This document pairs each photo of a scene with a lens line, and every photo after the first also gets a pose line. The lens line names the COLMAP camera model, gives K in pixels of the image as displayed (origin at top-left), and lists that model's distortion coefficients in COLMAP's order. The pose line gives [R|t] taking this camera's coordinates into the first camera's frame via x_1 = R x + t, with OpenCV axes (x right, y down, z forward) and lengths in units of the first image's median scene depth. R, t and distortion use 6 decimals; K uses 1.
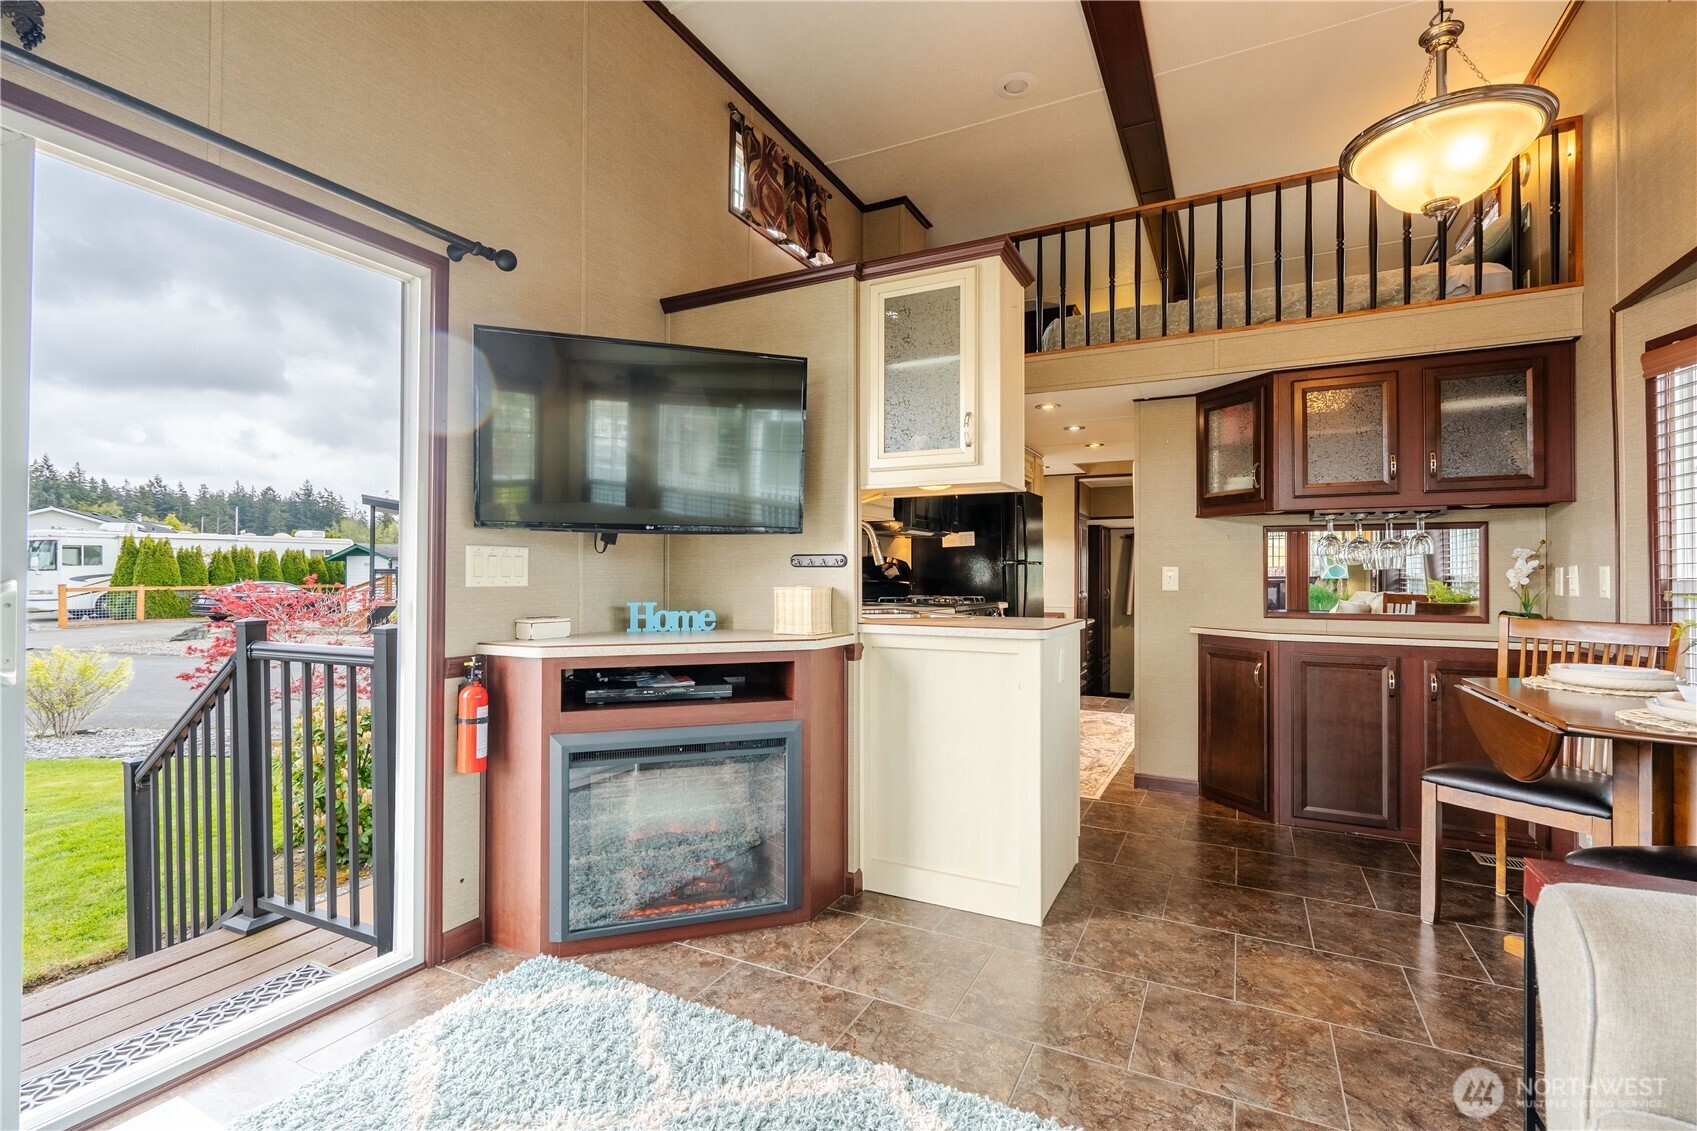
lens RADIAL K [[765.1, 0, 844.4], [0, 765.1, 563.9], [0, 0, 1]] dist [0.000297, 0.000545]
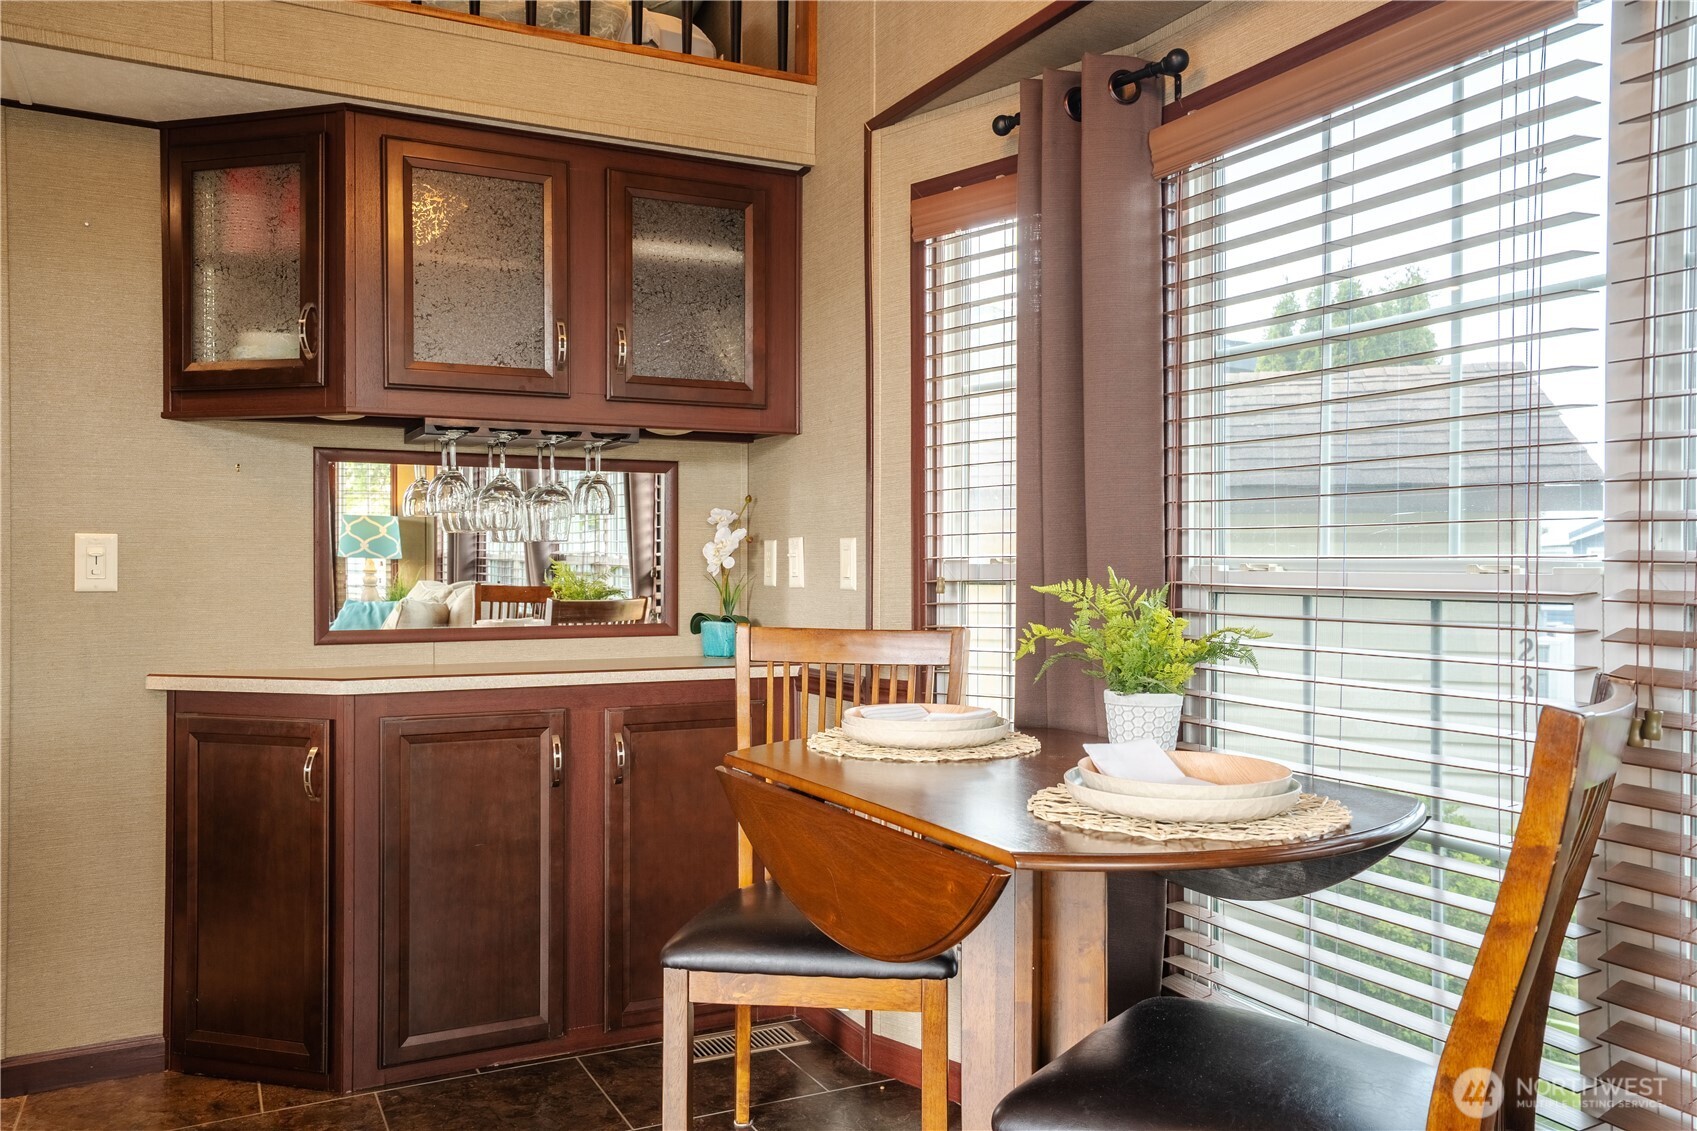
lens RADIAL K [[1298.9, 0, 850.7], [0, 1298.9, 564.4], [0, 0, 1]] dist [0.000851, 0.056378]
pose [[0.581924, -0.006769, 0.813215, 0.110276], [-0.011239, 0.999803, 0.016365, 0.005813], [-0.813165, -0.018662, 0.581734, 0.320130]]
